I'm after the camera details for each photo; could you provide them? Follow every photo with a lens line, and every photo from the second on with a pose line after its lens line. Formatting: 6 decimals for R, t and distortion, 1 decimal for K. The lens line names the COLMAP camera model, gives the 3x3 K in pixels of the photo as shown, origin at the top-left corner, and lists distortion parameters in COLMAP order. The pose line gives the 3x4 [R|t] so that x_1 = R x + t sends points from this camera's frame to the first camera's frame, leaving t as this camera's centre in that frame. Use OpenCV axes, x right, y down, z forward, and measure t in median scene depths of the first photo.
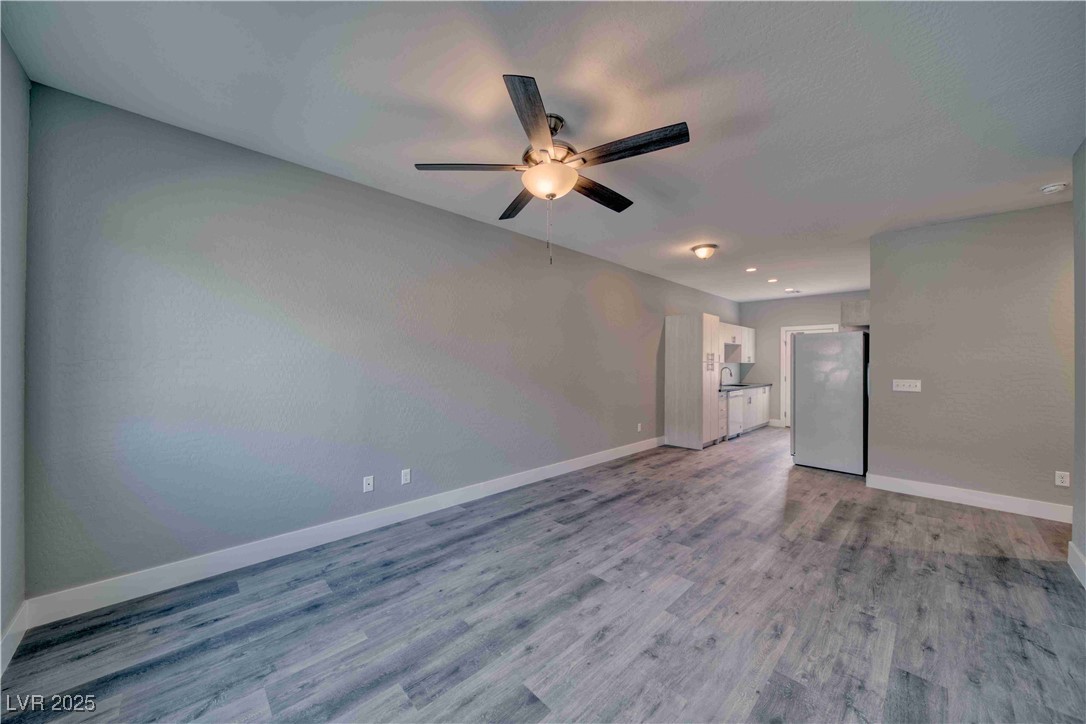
lens RADIAL K [[381.4, 0, 540.3], [0, 381.4, 361.7], [0, 0, 1]] dist [-0.002688, -0.000887]
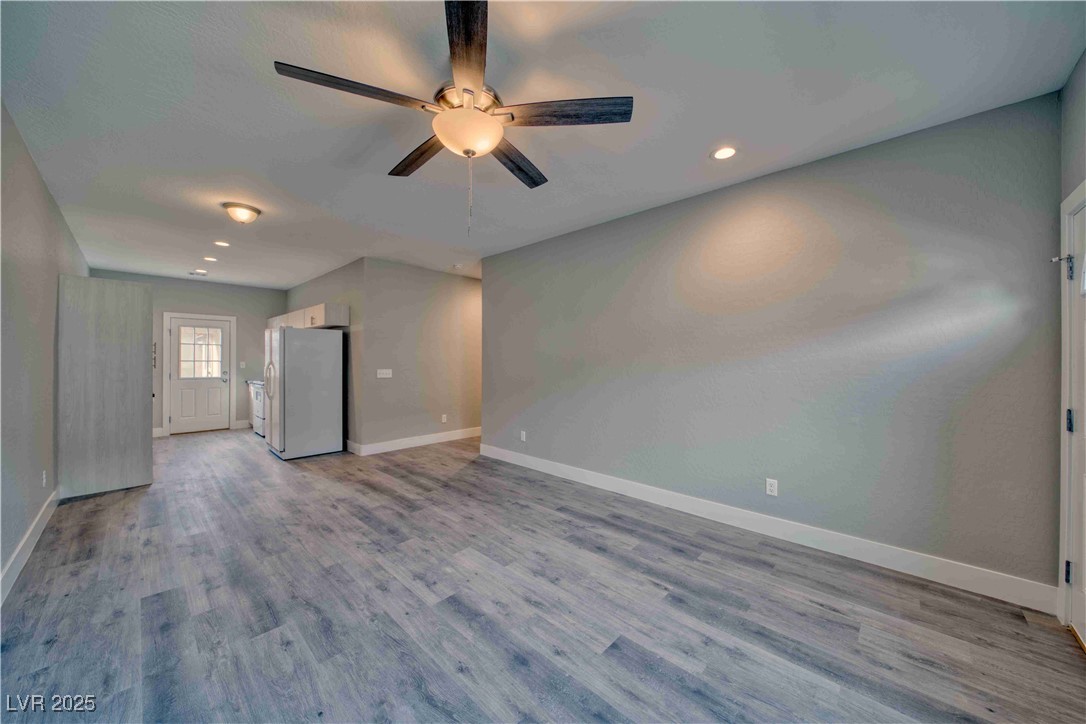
lens RADIAL K [[381.4, 0, 546.8], [0, 381.4, 358.9], [0, 0, 1]] dist [-0.002688, -0.000887]
pose [[-0.062396, -0.003145, 0.998046, -0.641863], [-0.005724, 0.999980, 0.002793, 0.003031], [-0.998035, -0.005539, -0.062413, 0.706871]]
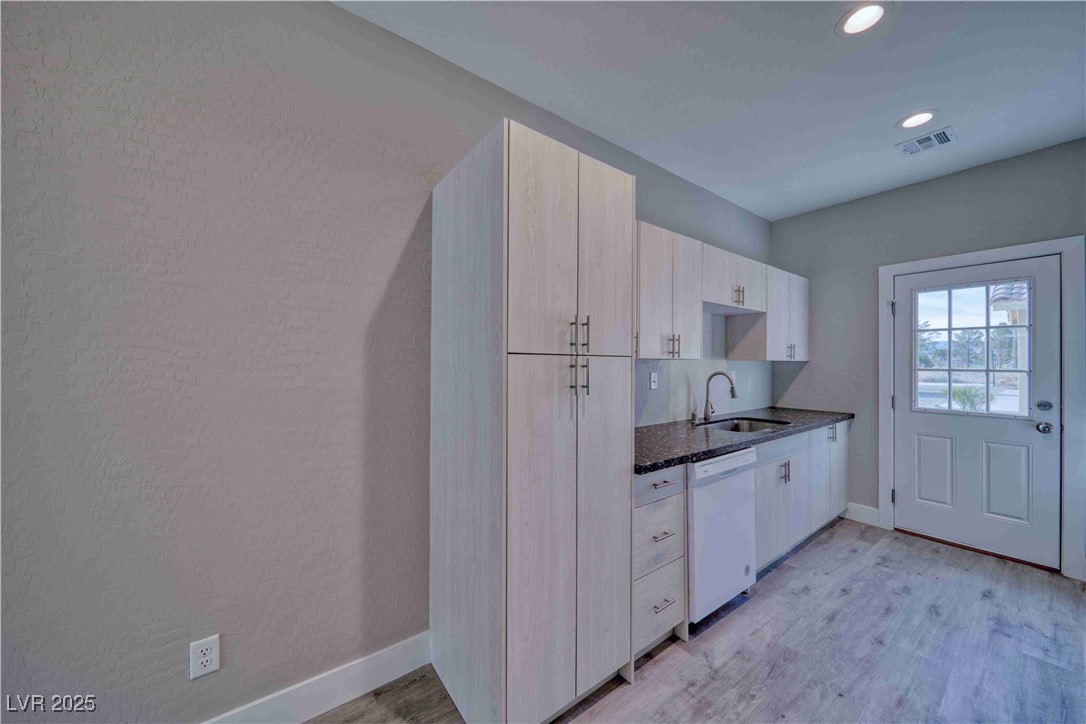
lens RADIAL K [[381.4, 0, 544.7], [0, 381.4, 361.5], [0, 0, 1]] dist [-0.002688, -0.000887]
pose [[0.992688, -0.004283, -0.120631, 1.003345], [0.003768, 0.999983, -0.004491, 0.013384], [0.120648, 0.004004, 0.992687, 1.692726]]
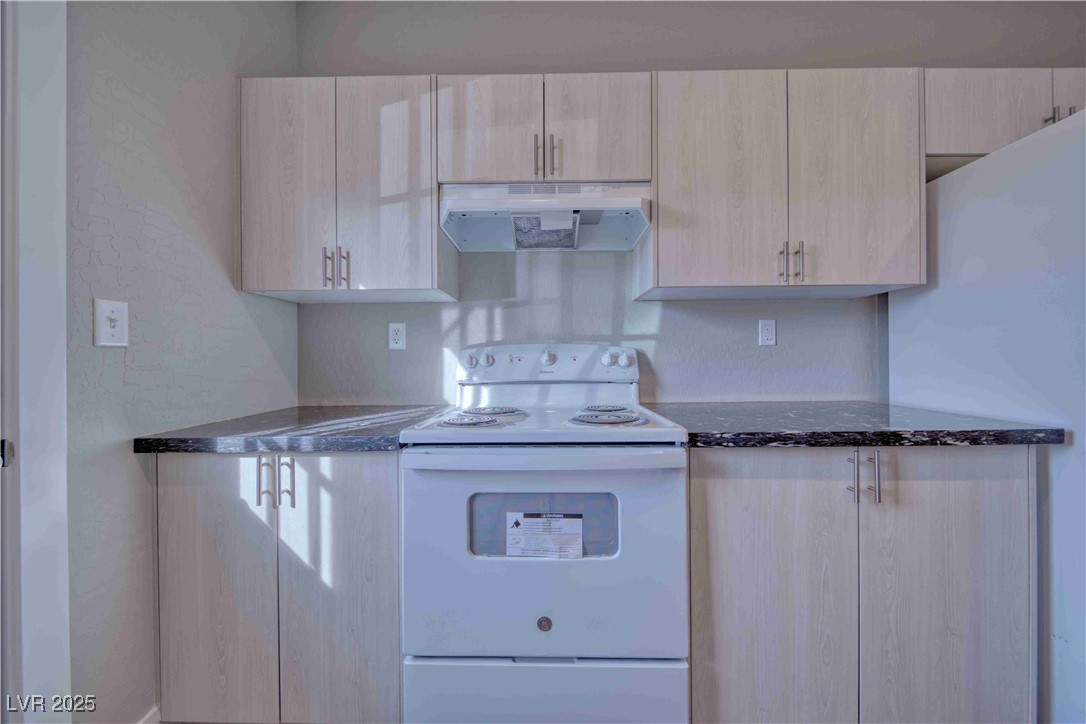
lens RADIAL K [[381.4, 0, 534.7], [0, 381.4, 353.2], [0, 0, 1]] dist [-0.002688, -0.000887]
pose [[-0.714521, 0.007006, 0.699579, 1.593603], [0.000836, 0.999958, -0.009160, 0.095556], [-0.699614, -0.005960, -0.714496, 2.618151]]
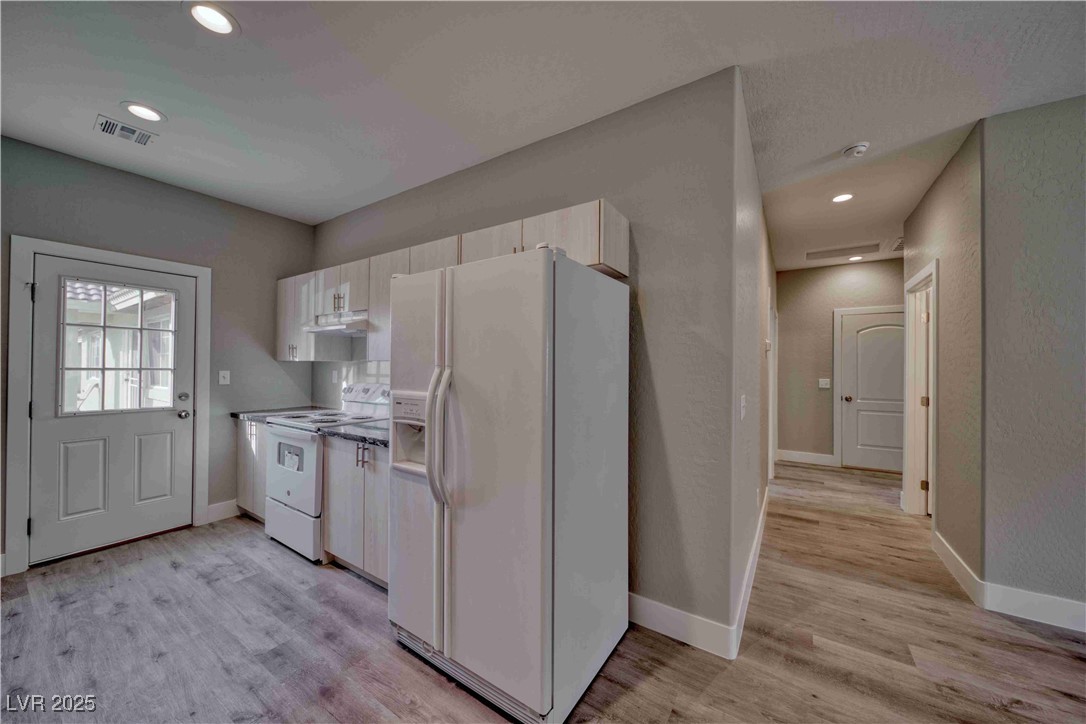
lens RADIAL K [[381.4, 0, 543.9], [0, 381.4, 363.3], [0, 0, 1]] dist [-0.002688, -0.000887]
pose [[-0.224106, 0.000015, 0.974565, 0.749546], [-0.010180, 0.999945, -0.002356, 0.012435], [-0.974512, -0.010449, -0.224094, 1.943357]]
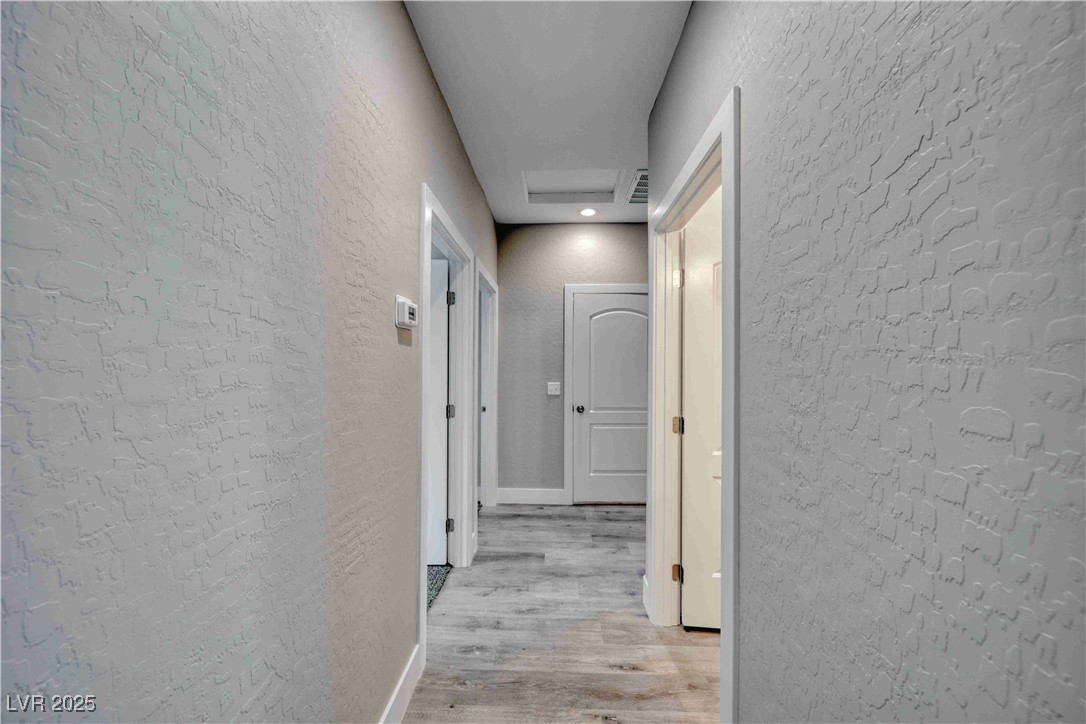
lens RADIAL K [[381.4, 0, 541.5], [0, 381.4, 364.1], [0, 0, 1]] dist [-0.002688, -0.000887]
pose [[-0.698199, -0.004625, 0.715889, 1.349712], [-0.008875, 0.999958, -0.002195, 0.011653], [-0.715849, -0.007886, -0.698211, 1.129673]]
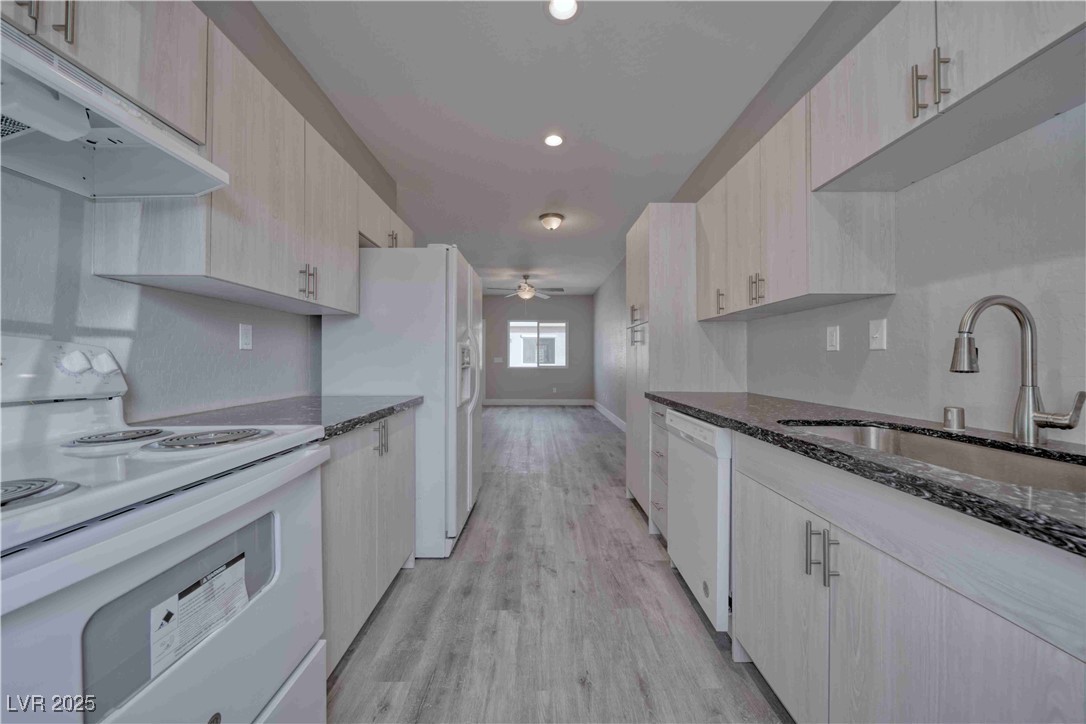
lens RADIAL K [[381.4, 0, 542.9], [0, 381.4, 360.0], [0, 0, 1]] dist [-0.002688, -0.000887]
pose [[-0.681992, -0.003491, -0.731351, 1.875648], [-0.000078, 0.999989, -0.004701, 0.097735], [0.731360, -0.003149, -0.681985, 2.698417]]
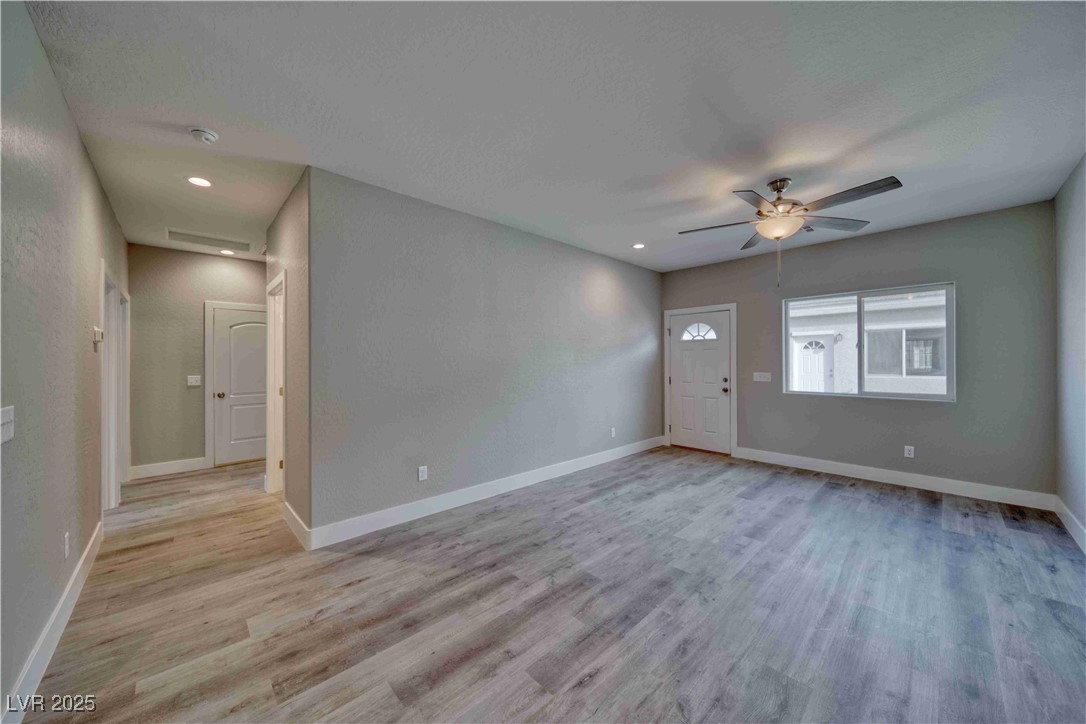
lens RADIAL K [[381.4, 0, 546.3], [0, 381.4, 360.0], [0, 0, 1]] dist [-0.002688, -0.000887]
pose [[-0.999992, 0.000274, -0.003990, 0.692655], [0.000301, 0.999976, -0.006919, 0.012648], [0.003988, -0.006921, -0.999968, 1.888865]]
